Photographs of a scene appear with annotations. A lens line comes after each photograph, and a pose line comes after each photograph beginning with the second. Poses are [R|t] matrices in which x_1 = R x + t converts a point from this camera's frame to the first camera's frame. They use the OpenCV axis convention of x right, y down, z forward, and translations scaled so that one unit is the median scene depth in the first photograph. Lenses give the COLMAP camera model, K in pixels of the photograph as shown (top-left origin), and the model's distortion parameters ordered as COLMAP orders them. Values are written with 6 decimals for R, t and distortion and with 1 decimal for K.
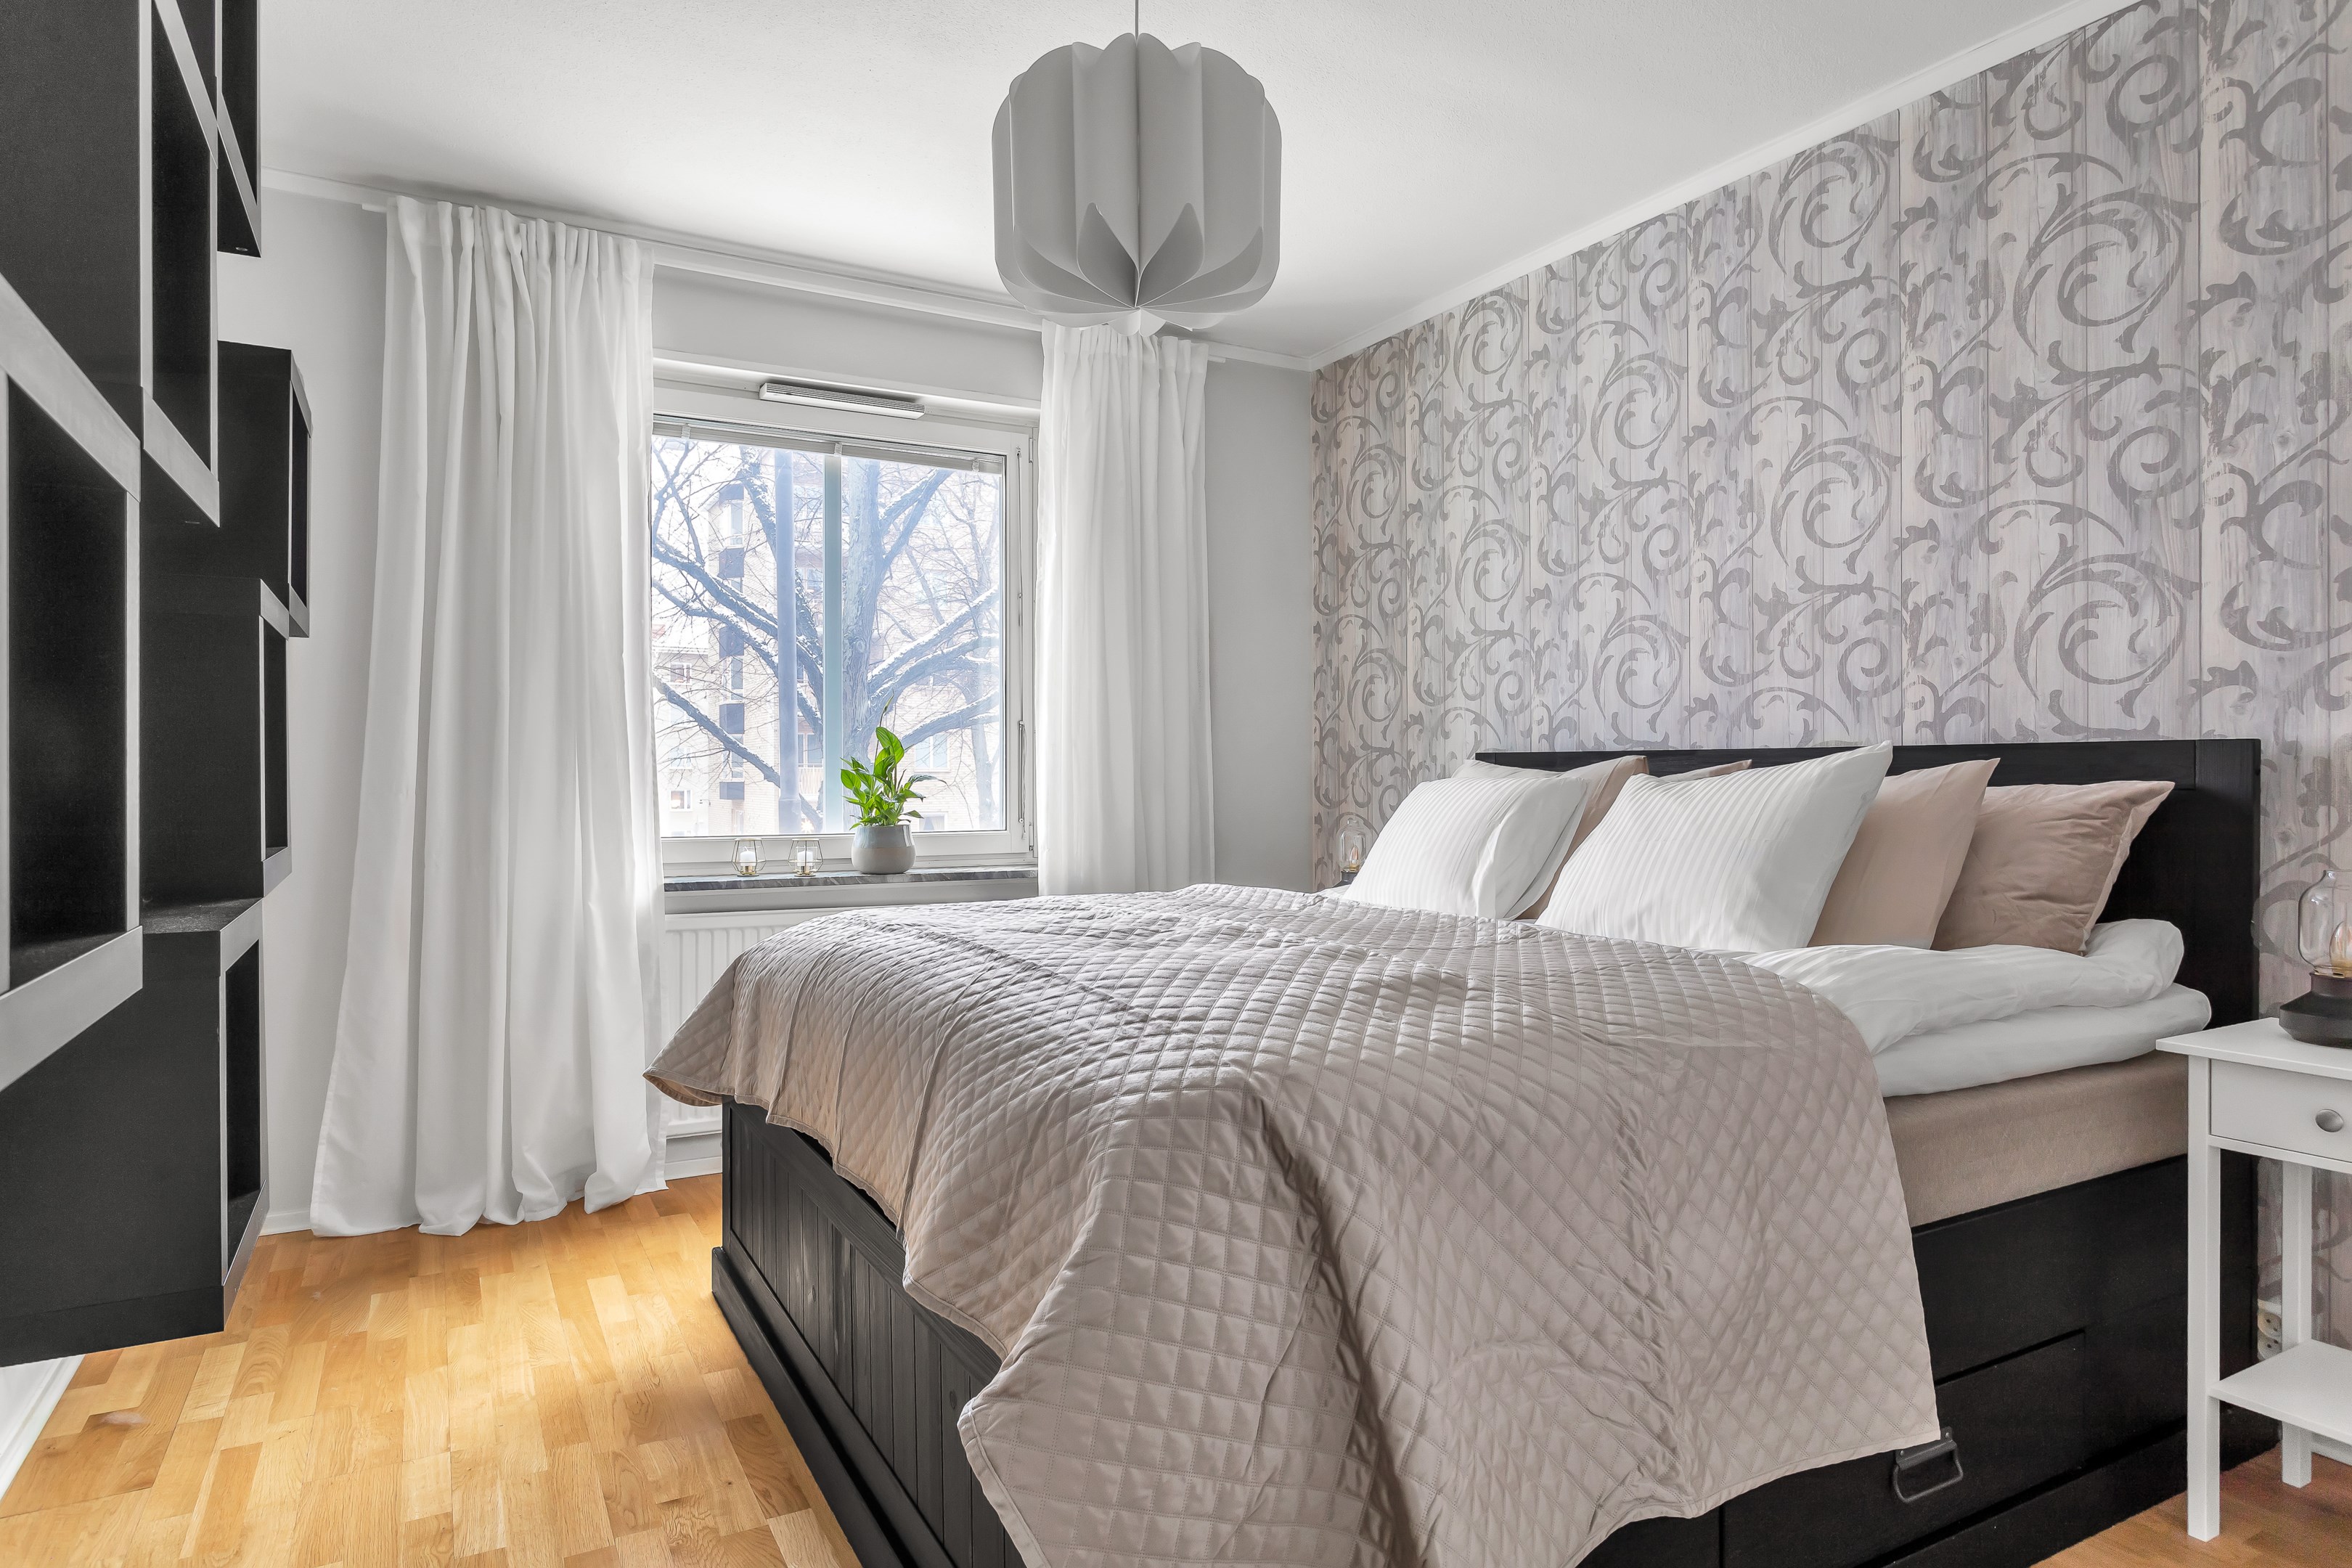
lens RADIAL K [[1326.0, 0, 1168.4], [0, 1326.0, 773.6], [0, 0, 1]] dist [-0.003436, 0.000976]
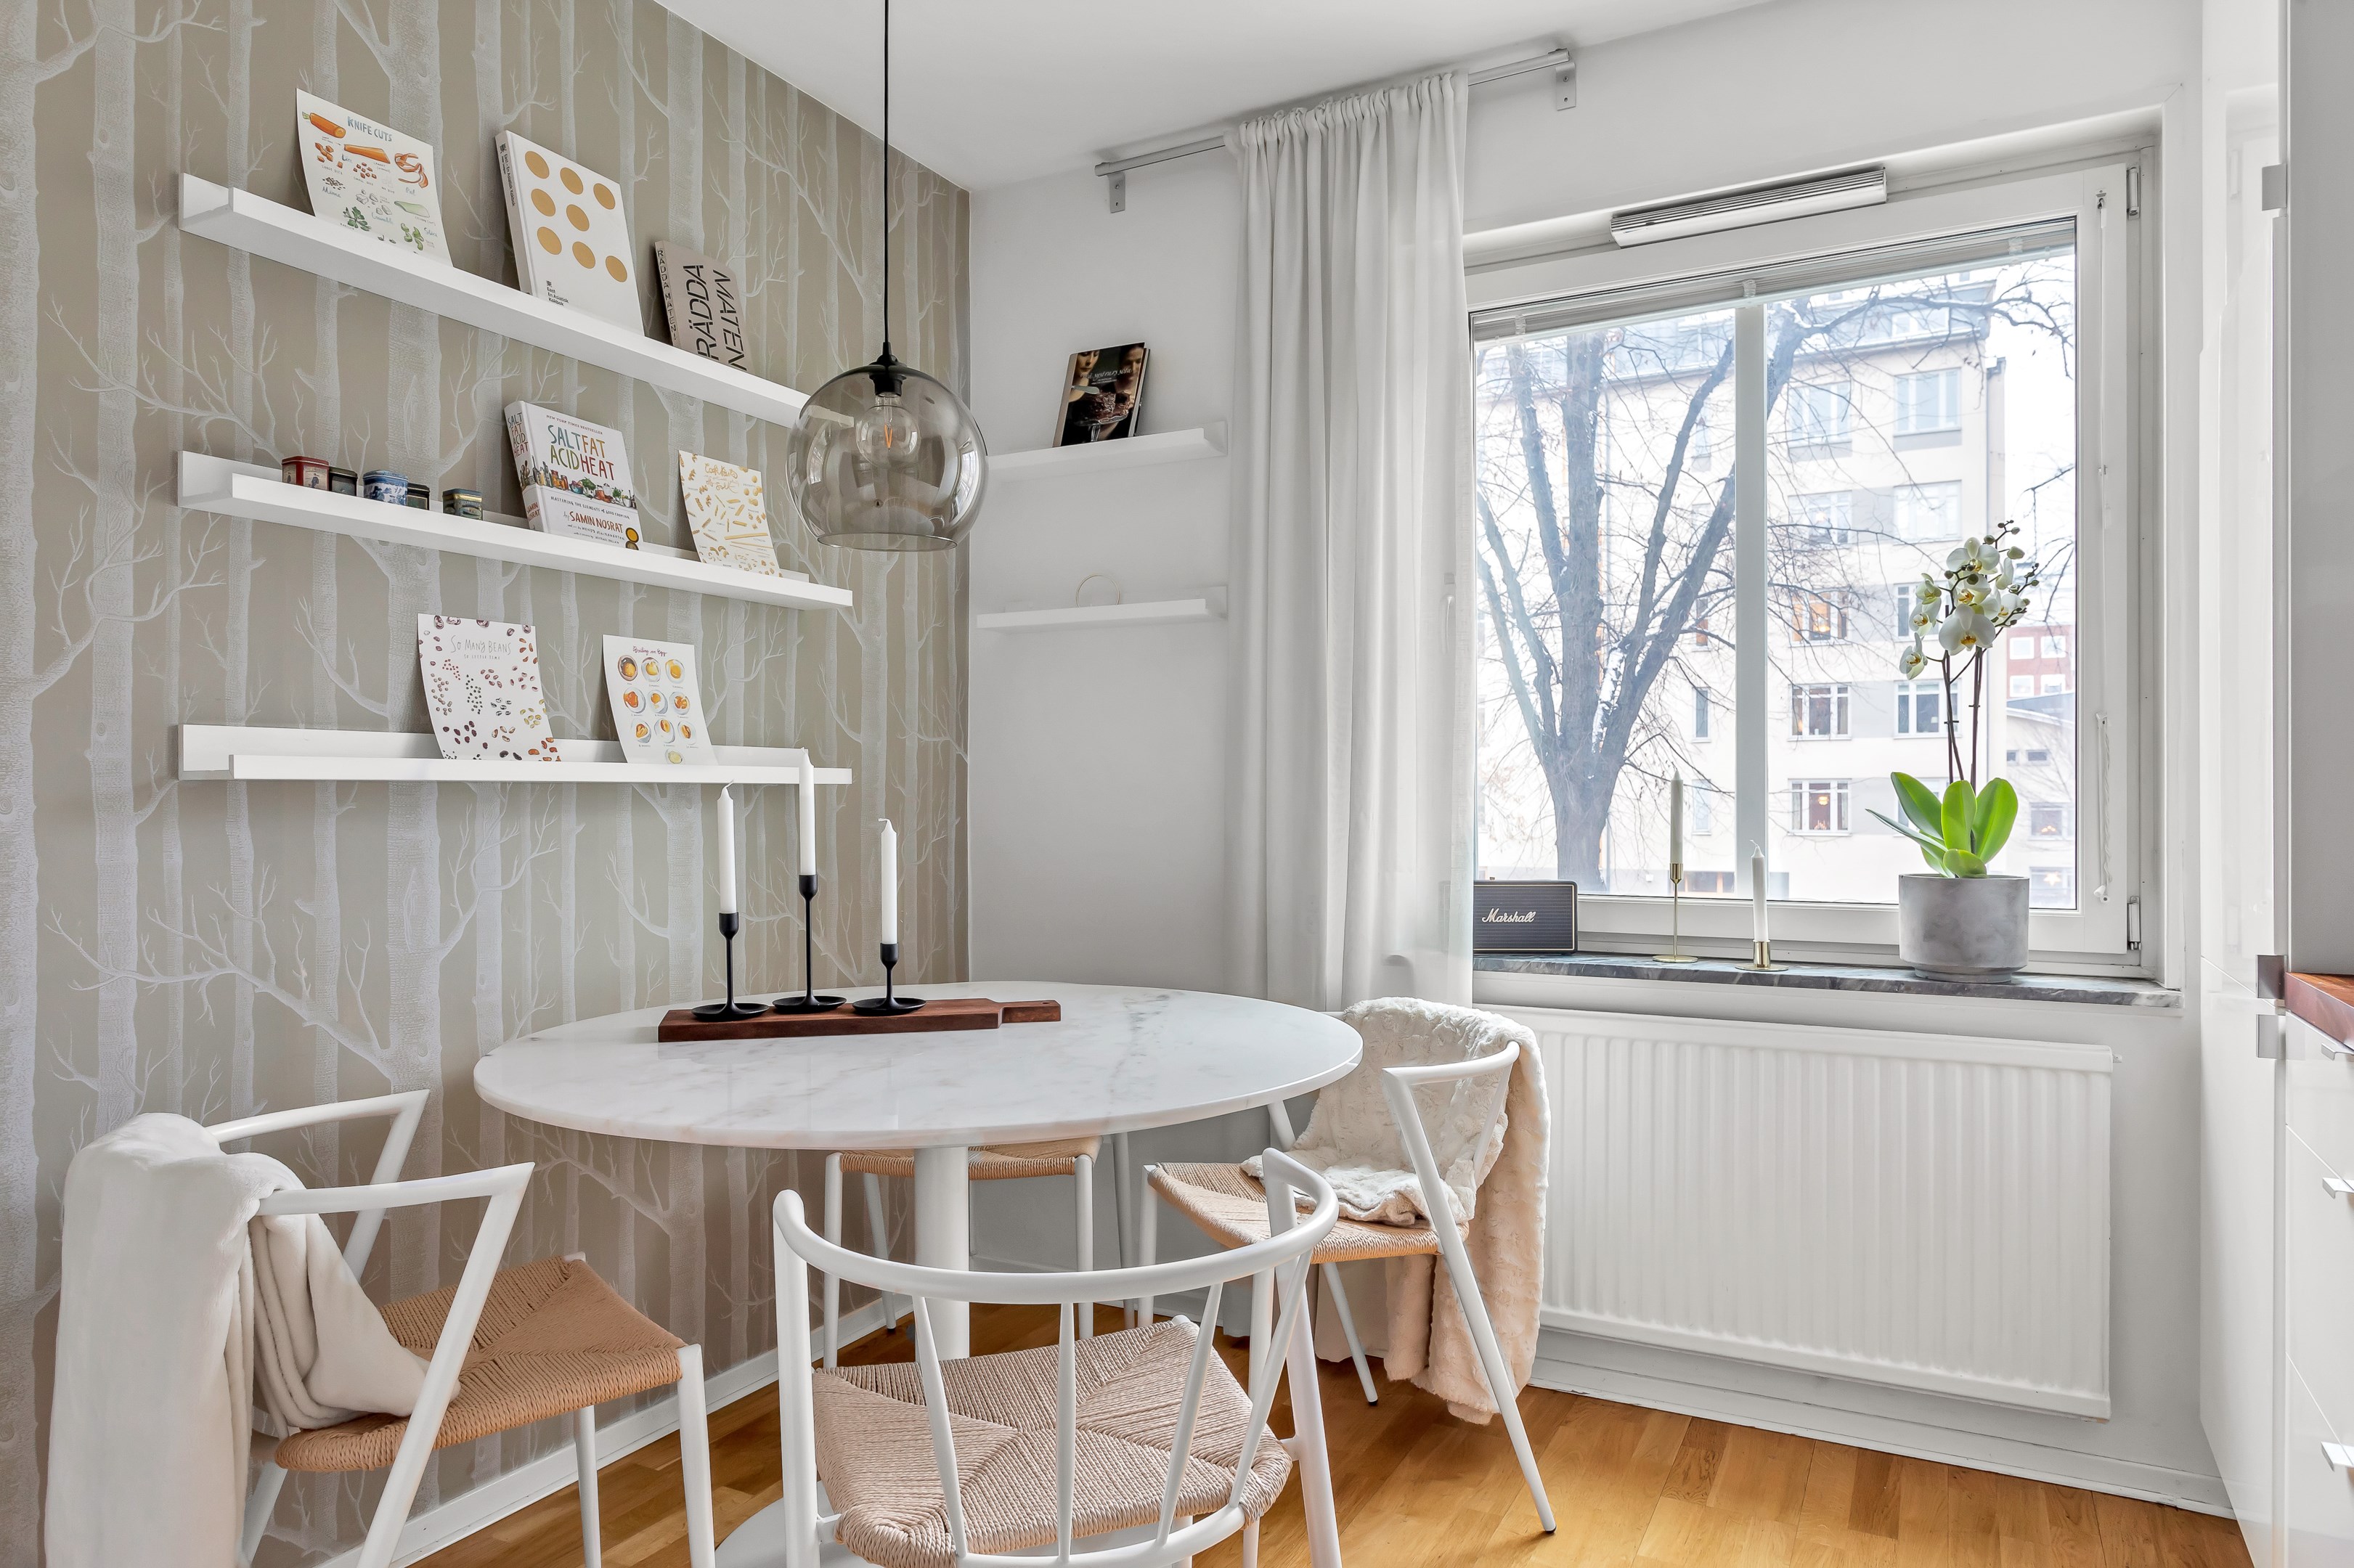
lens RADIAL K [[1450.3, 0, 1175.2], [0, 1450.3, 795.8], [0, 0, 1]] dist [-0.004000, 0.002639]
pose [[0.543480, -0.004664, -0.839409, 0.183320], [0.000178, 0.999985, -0.005441, 0.000238], [0.839422, 0.002808, 0.543473, 0.396193]]
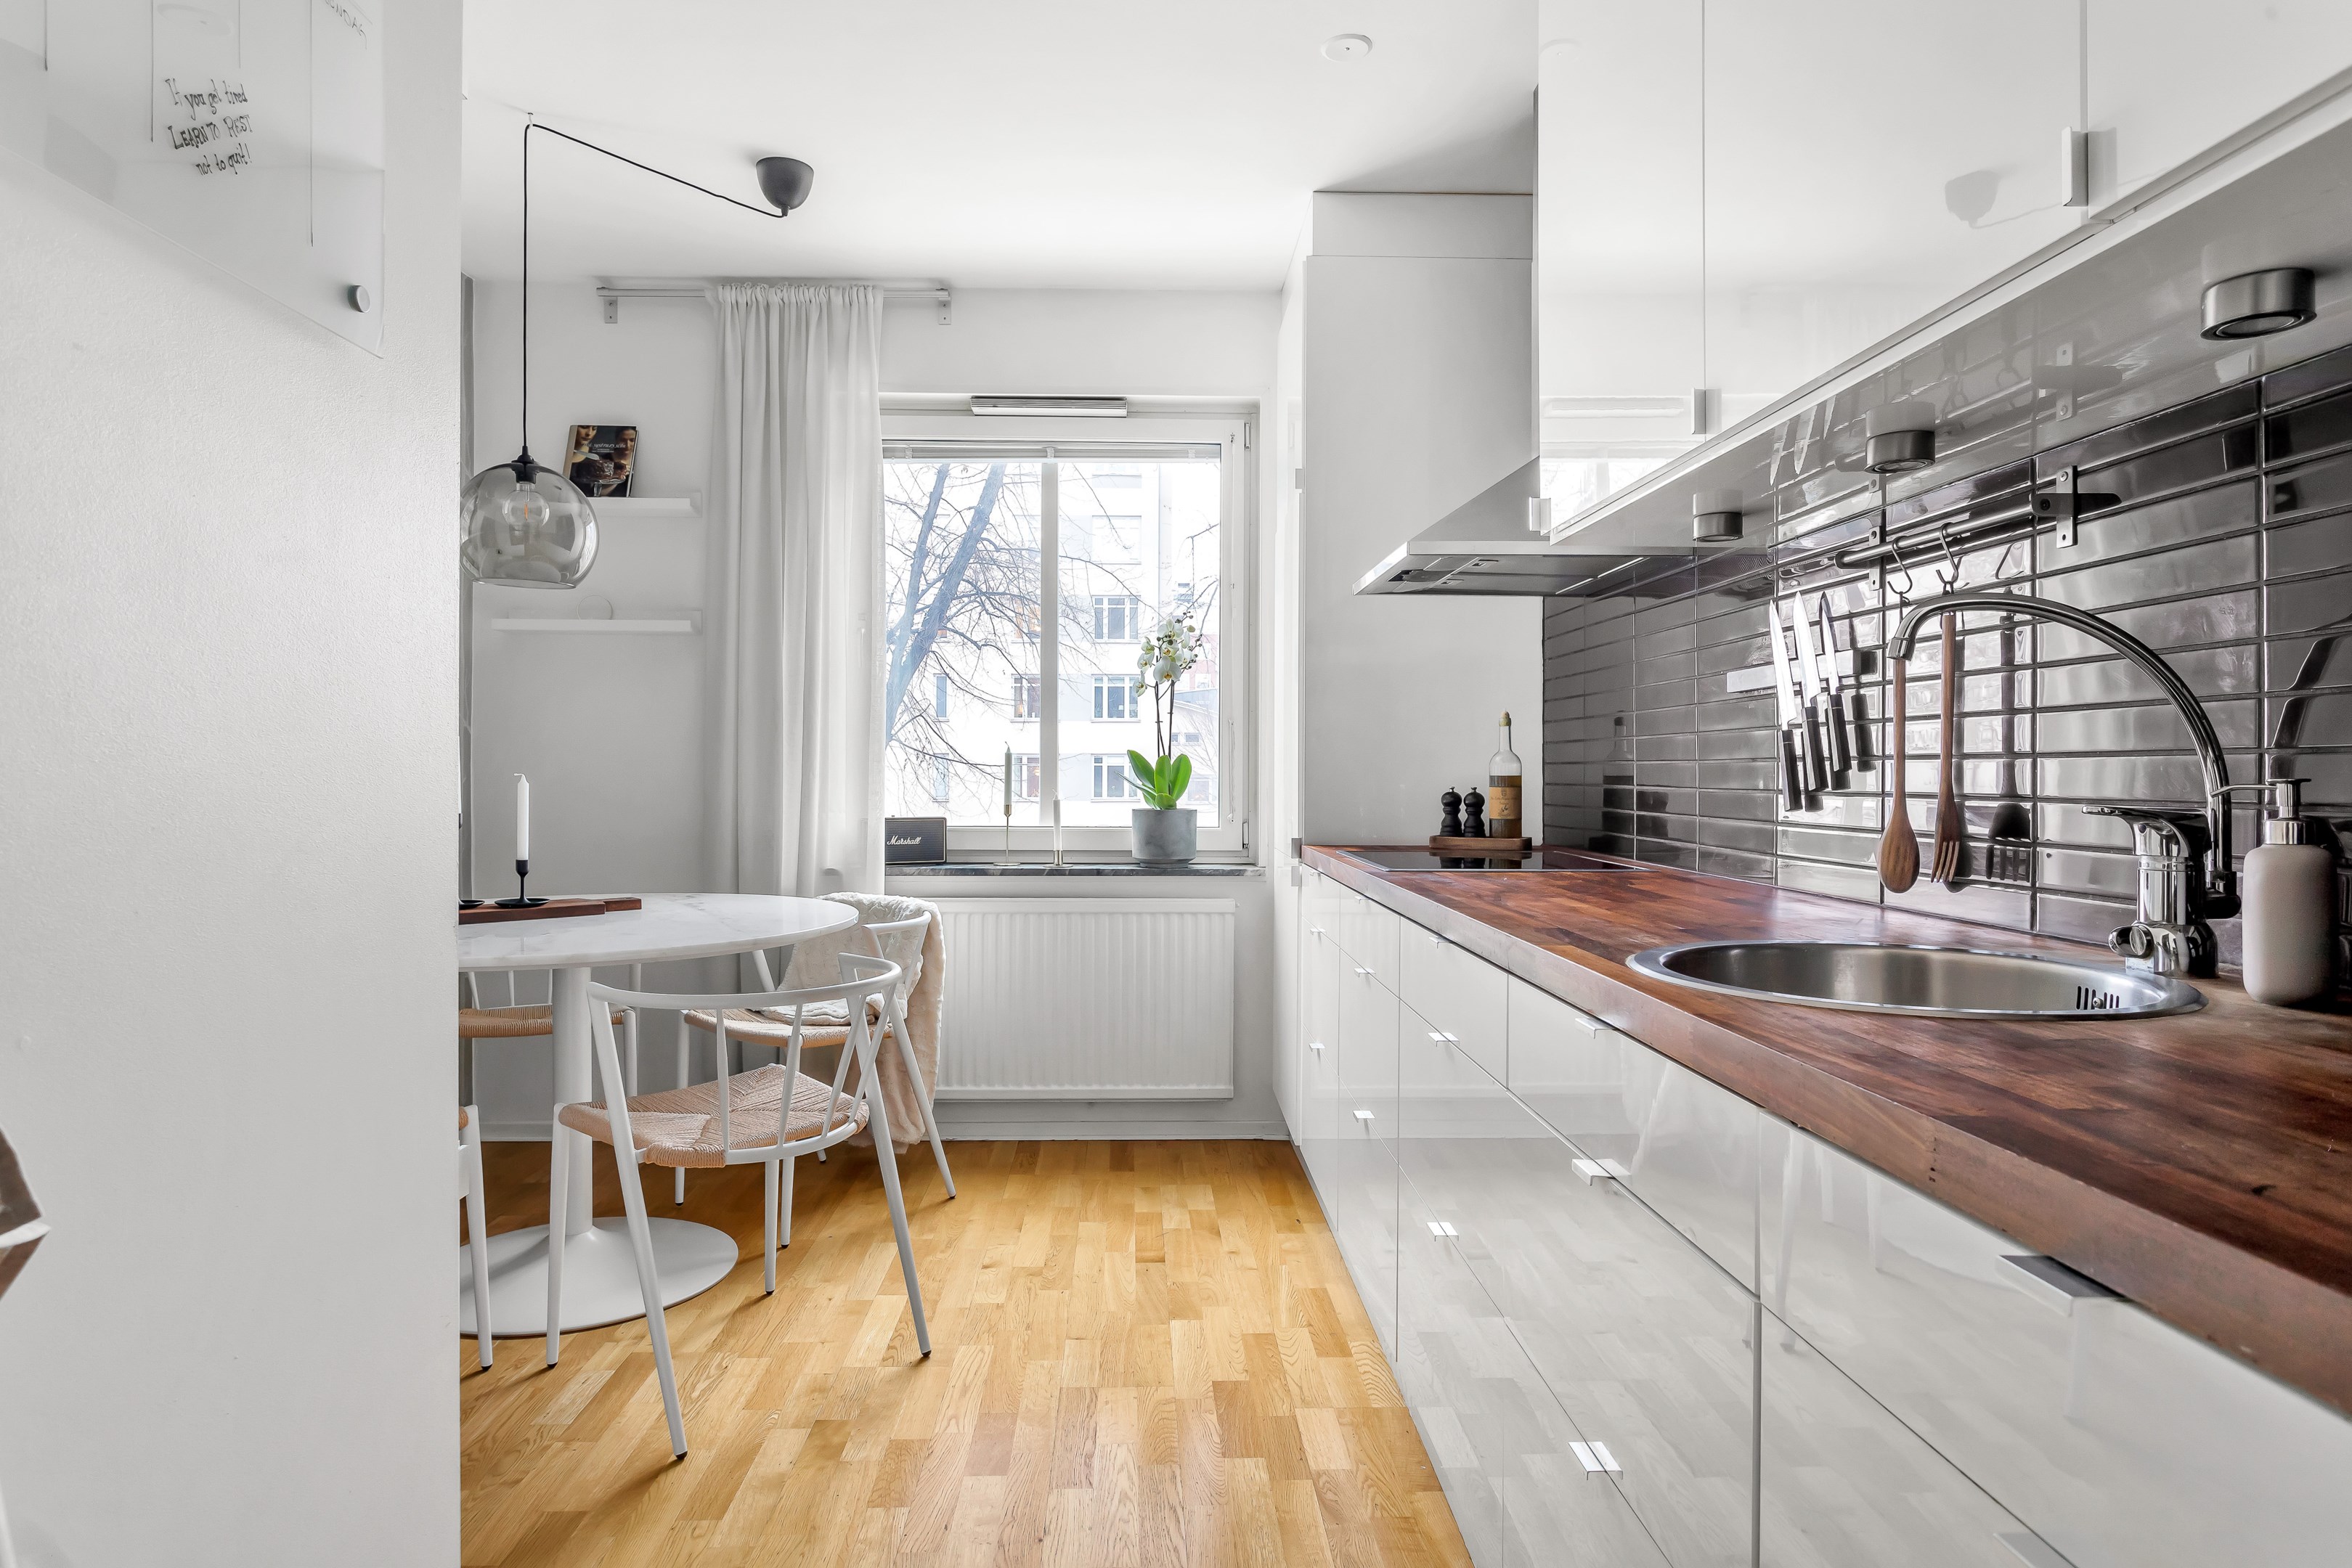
lens RADIAL K [[1325.8, 0, 1168.4], [0, 1325.8, 773.6], [0, 0, 1]] dist [-0.003436, 0.000976]
pose [[0.888178, 0.001216, -0.459498, 0.310857], [-0.002044, 0.999997, -0.001304, 0.005706], [0.459496, 0.002097, 0.888178, 0.123456]]
